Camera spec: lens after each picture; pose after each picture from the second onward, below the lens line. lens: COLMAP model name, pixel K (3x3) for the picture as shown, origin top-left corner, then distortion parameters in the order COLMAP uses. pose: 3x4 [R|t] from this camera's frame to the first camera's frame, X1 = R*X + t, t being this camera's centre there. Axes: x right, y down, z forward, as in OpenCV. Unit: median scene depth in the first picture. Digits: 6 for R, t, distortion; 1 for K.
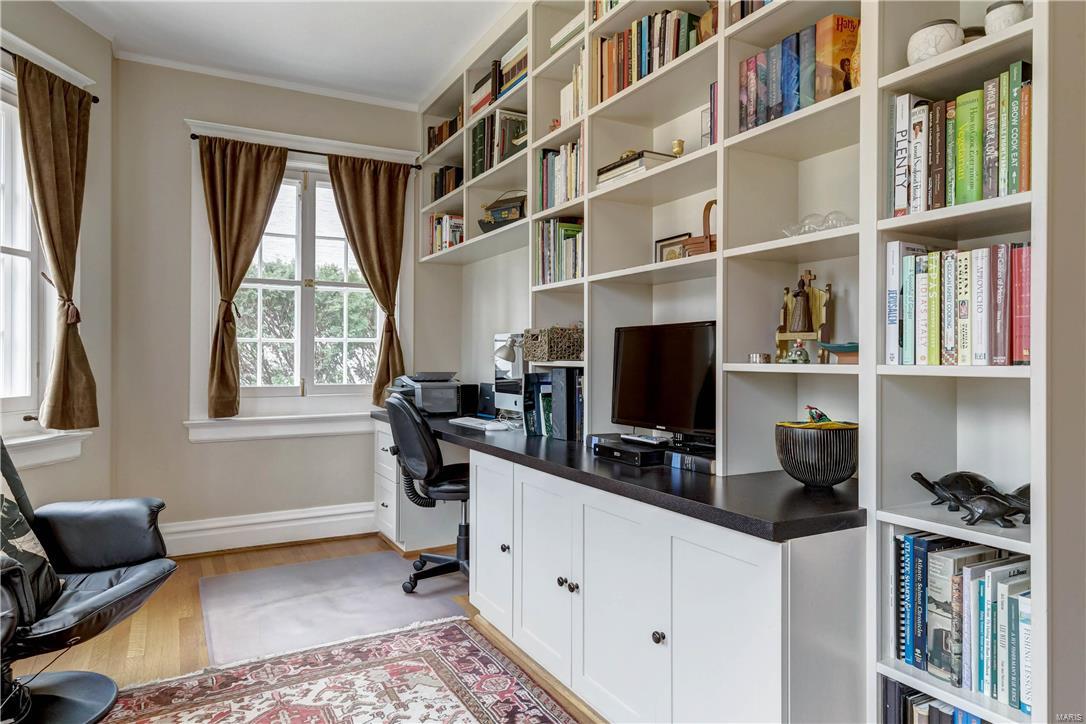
lens RADIAL K [[667.6, 0, 544.3], [0, 667.6, 360.0], [0, 0, 1]] dist [-0.003093, 0.000524]
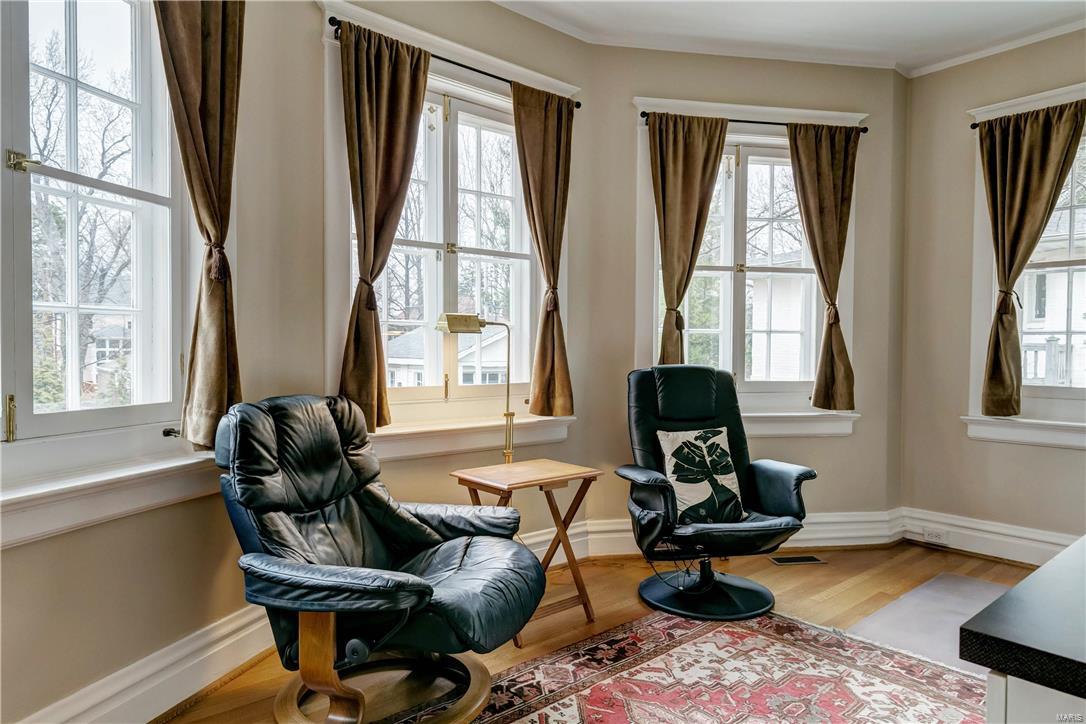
lens RADIAL K [[667.6, 0, 544.5], [0, 667.6, 359.5], [0, 0, 1]] dist [-0.003093, 0.000524]
pose [[0.194038, 0.015150, -0.980877, 0.390936], [-0.009596, 0.999862, 0.013545, -0.000132], [0.980947, 0.006785, 0.194157, 0.240214]]
